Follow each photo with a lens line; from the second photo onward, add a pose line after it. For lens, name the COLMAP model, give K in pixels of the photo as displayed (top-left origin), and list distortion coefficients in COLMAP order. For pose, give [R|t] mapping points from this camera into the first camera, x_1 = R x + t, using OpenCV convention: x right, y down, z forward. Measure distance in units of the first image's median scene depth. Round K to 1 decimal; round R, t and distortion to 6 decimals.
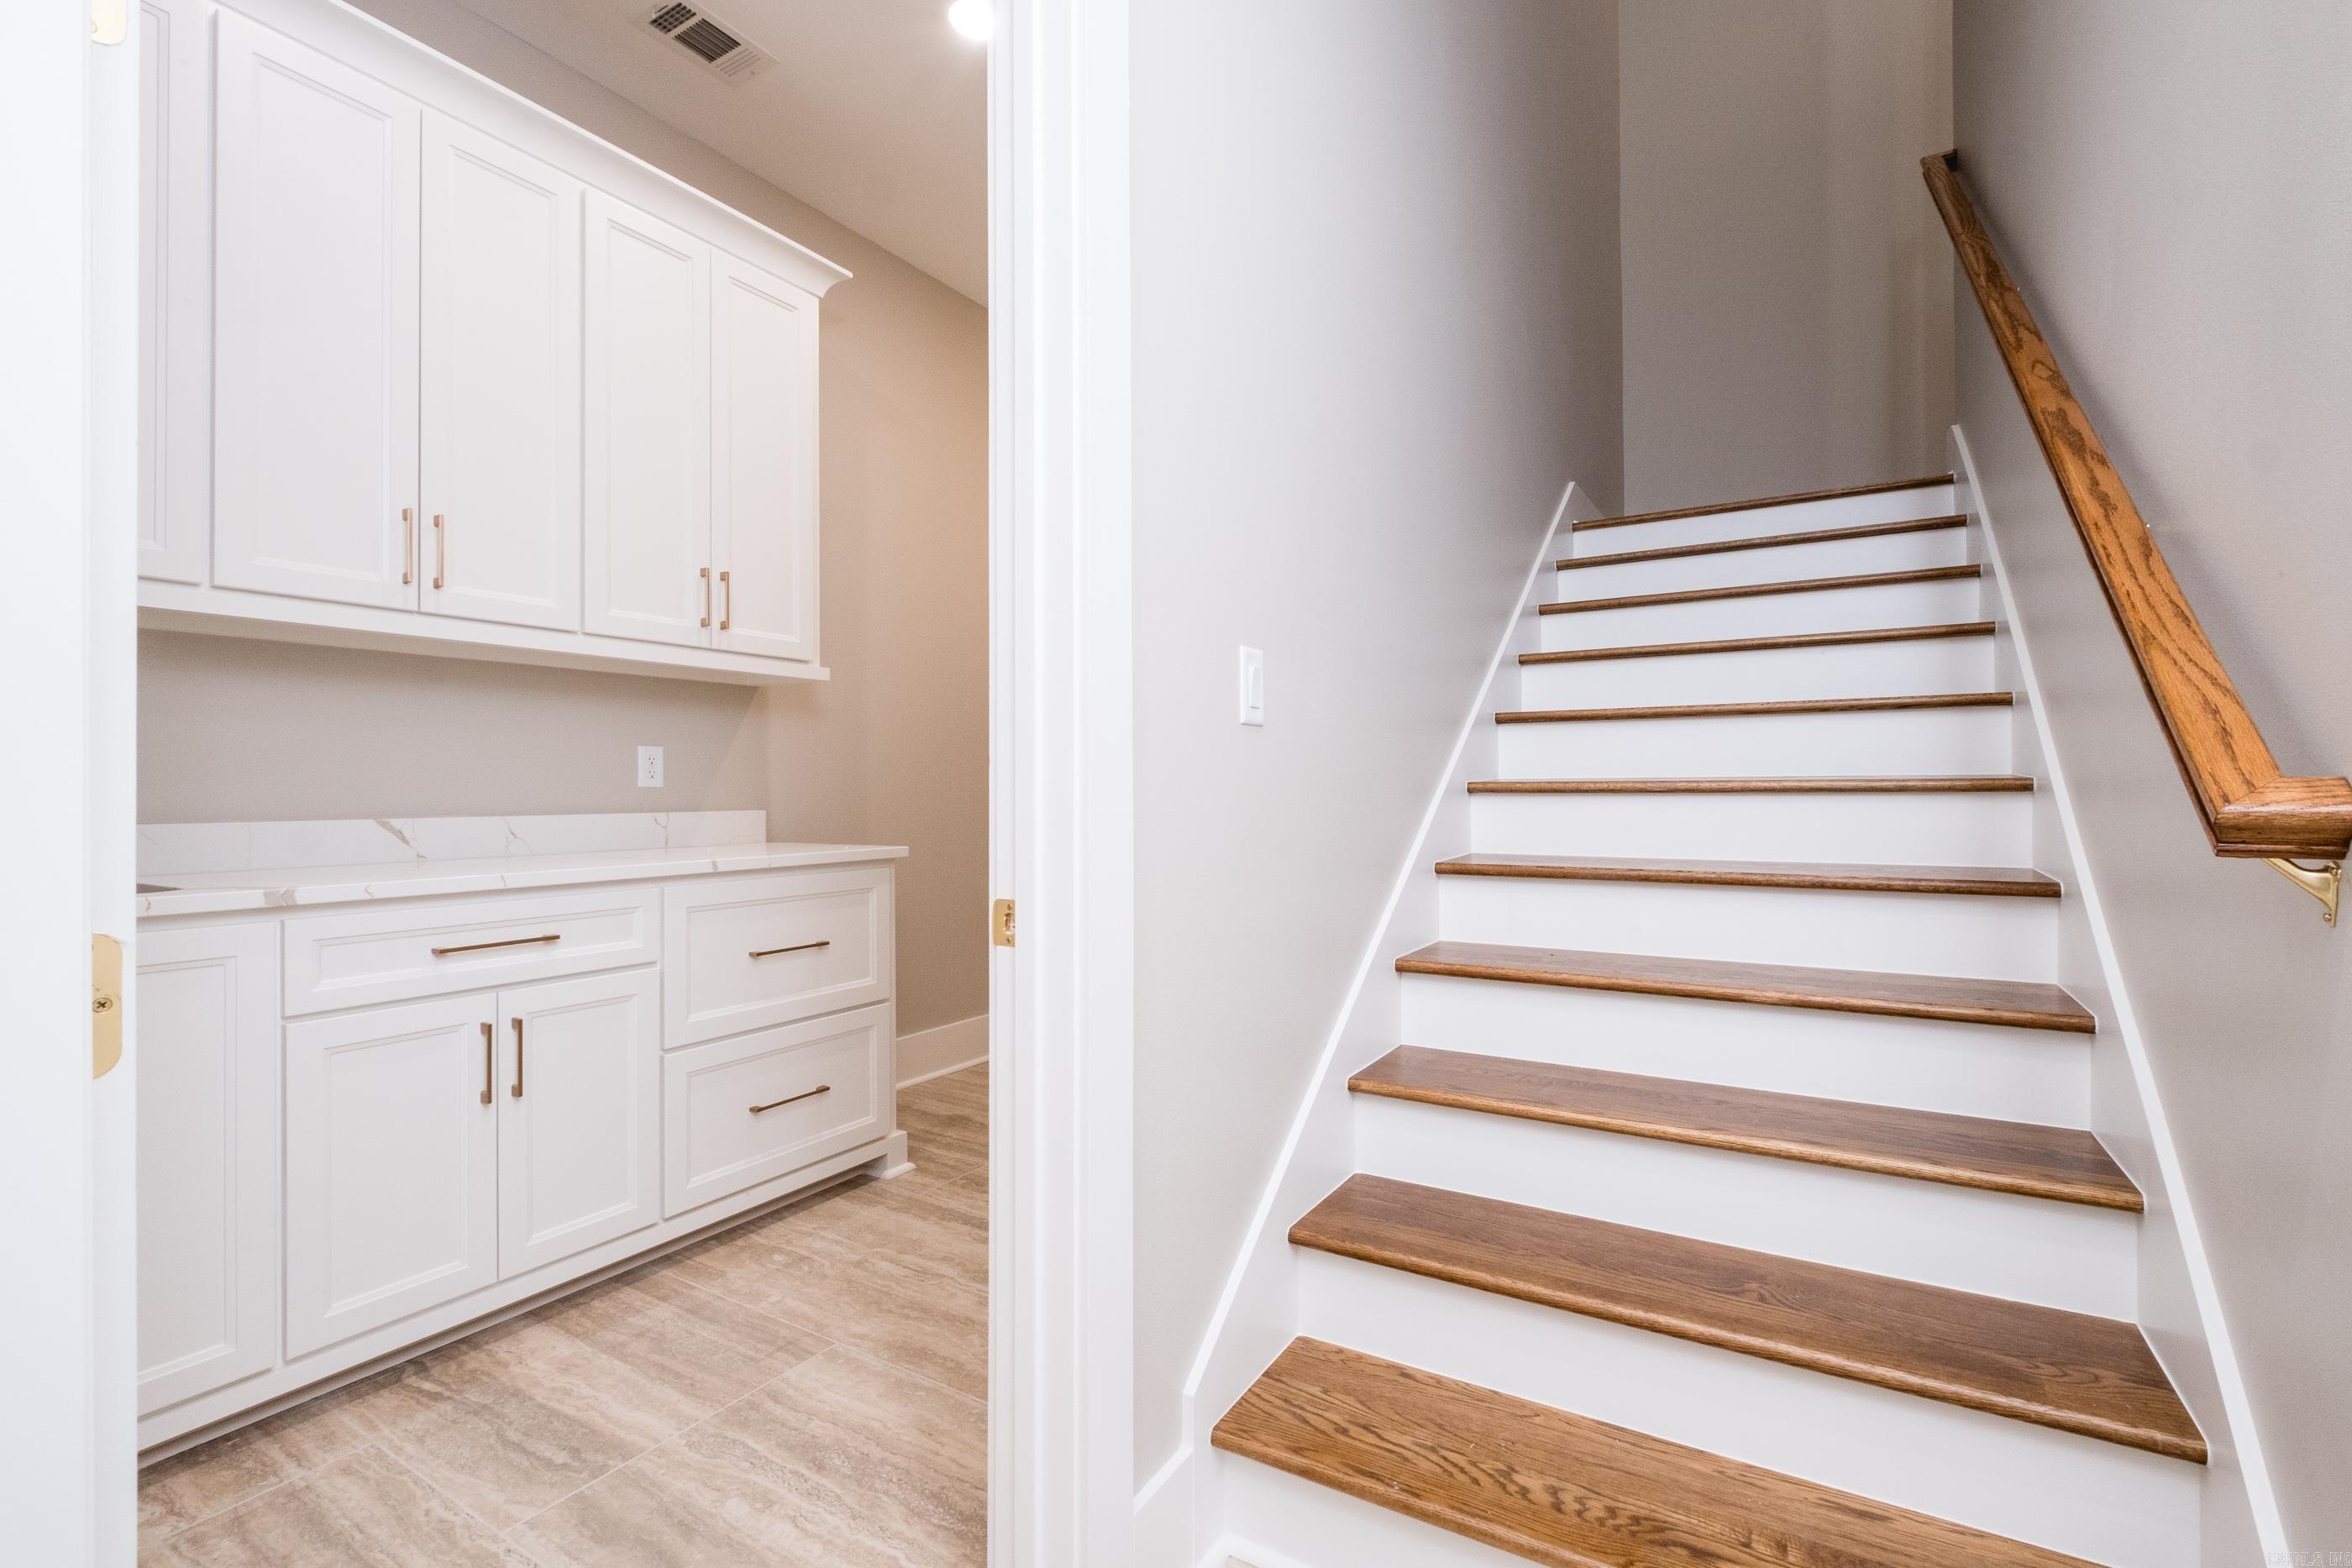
lens RADIAL K [[1201.3, 0, 1176.0], [0, 1201.3, 784.0], [0, 0, 1]] dist [0.000792, -0.000176]
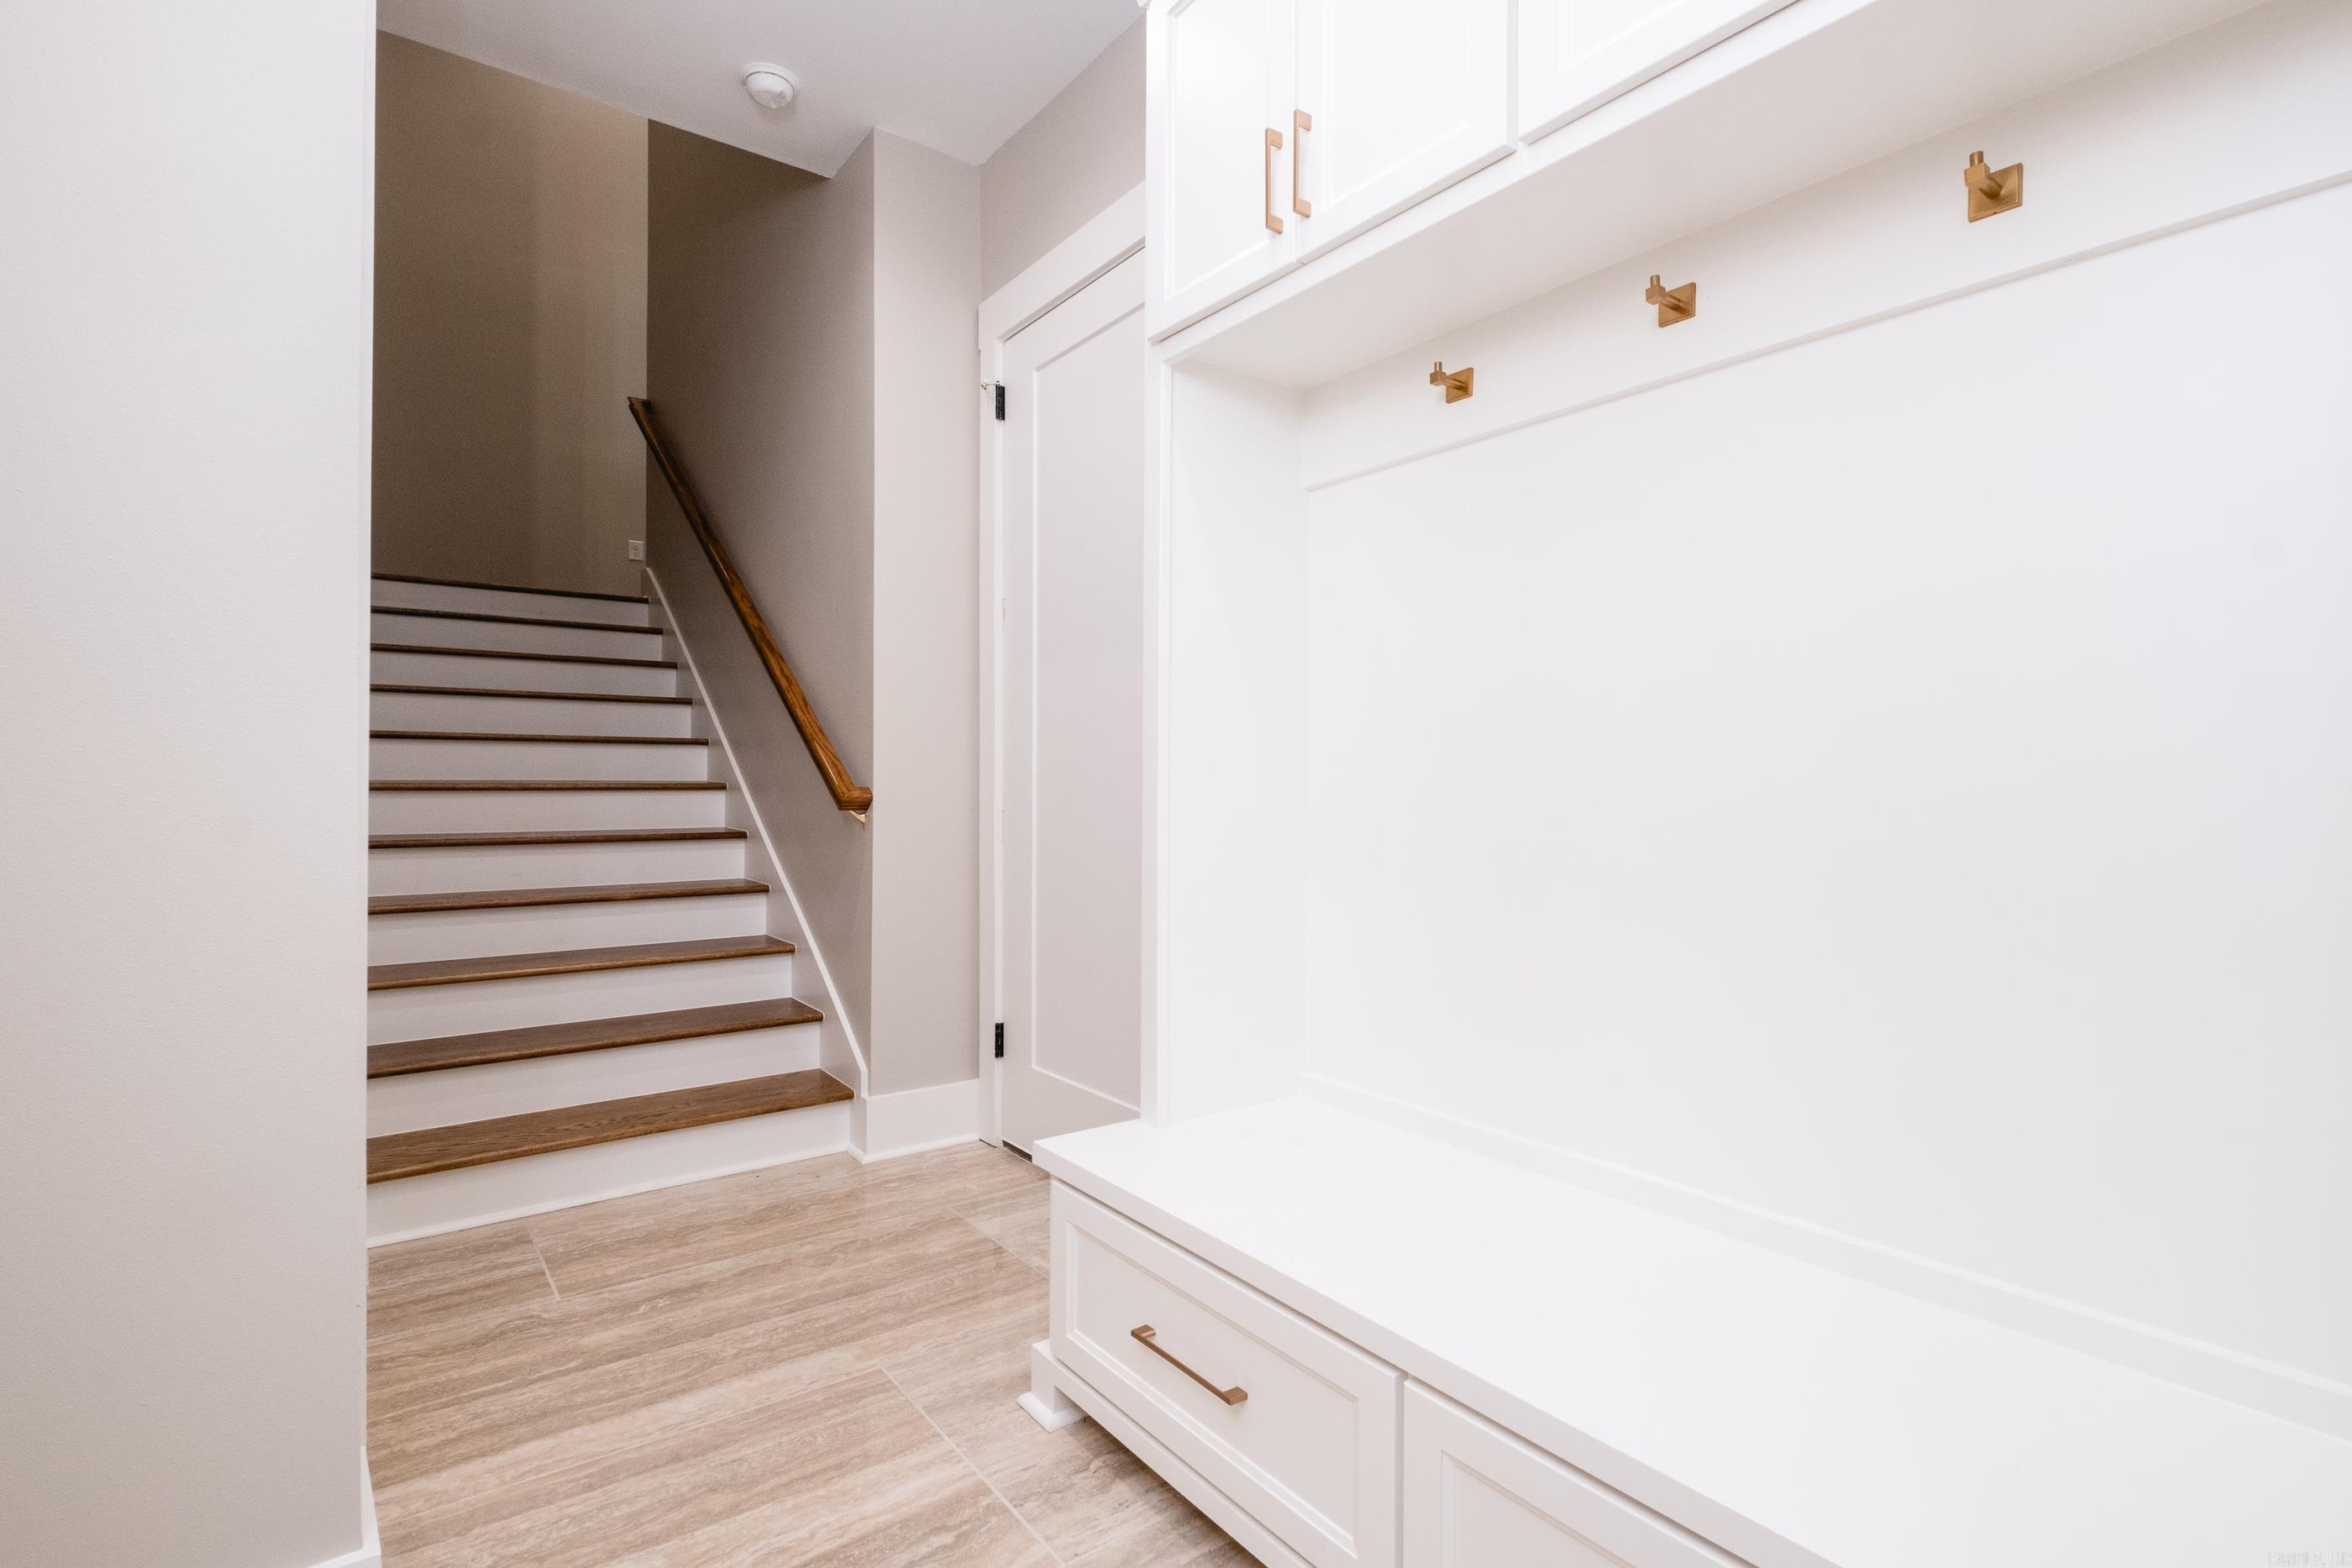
lens RADIAL K [[1048.1, 0, 1183.5], [0, 1048.1, 780.8], [0, 0, 1]] dist [0.012574, -0.008721]
pose [[0.425127, -0.000873, 0.905133, -0.805687], [-0.002554, 0.999994, 0.002164, -0.017047], [-0.905130, -0.003231, 0.425122, -0.654558]]
